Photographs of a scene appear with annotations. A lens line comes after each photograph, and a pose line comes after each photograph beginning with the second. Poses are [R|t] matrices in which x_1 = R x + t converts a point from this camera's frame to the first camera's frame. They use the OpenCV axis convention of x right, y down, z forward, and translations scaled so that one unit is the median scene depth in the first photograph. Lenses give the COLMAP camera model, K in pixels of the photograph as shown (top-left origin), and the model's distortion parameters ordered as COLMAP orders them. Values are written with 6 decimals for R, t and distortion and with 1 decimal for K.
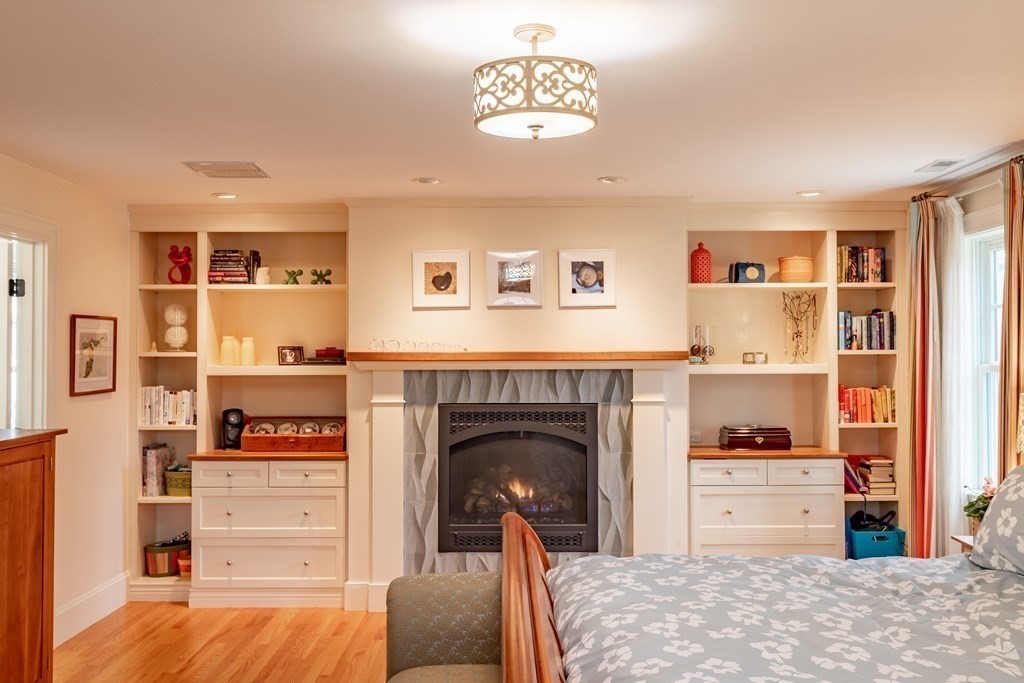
lens RADIAL K [[964.0, 0, 511.2], [0, 964.0, 343.9], [0, 0, 1]] dist [0.005231, 0.000000]
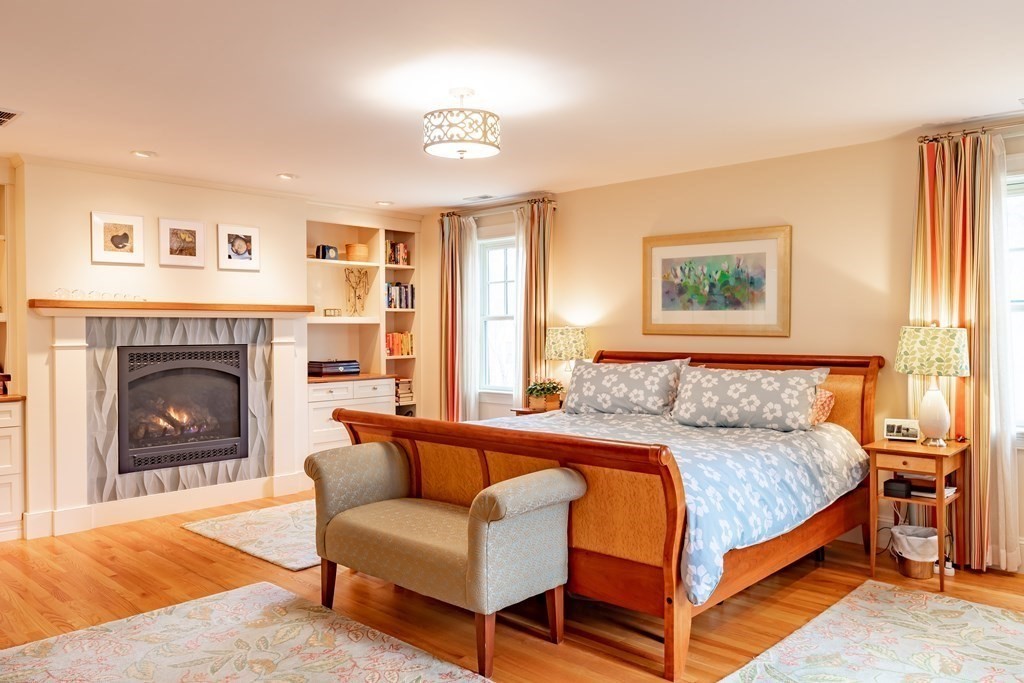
lens RADIAL K [[766.4, 0, 512.4], [0, 766.4, 339.6], [0, 0, 1]] dist [0.003054, -0.001380]
pose [[0.683748, -0.008027, 0.729674, -0.422568], [-0.009186, 0.999766, 0.019606, 0.031638], [-0.729660, -0.020108, 0.683514, 0.026760]]
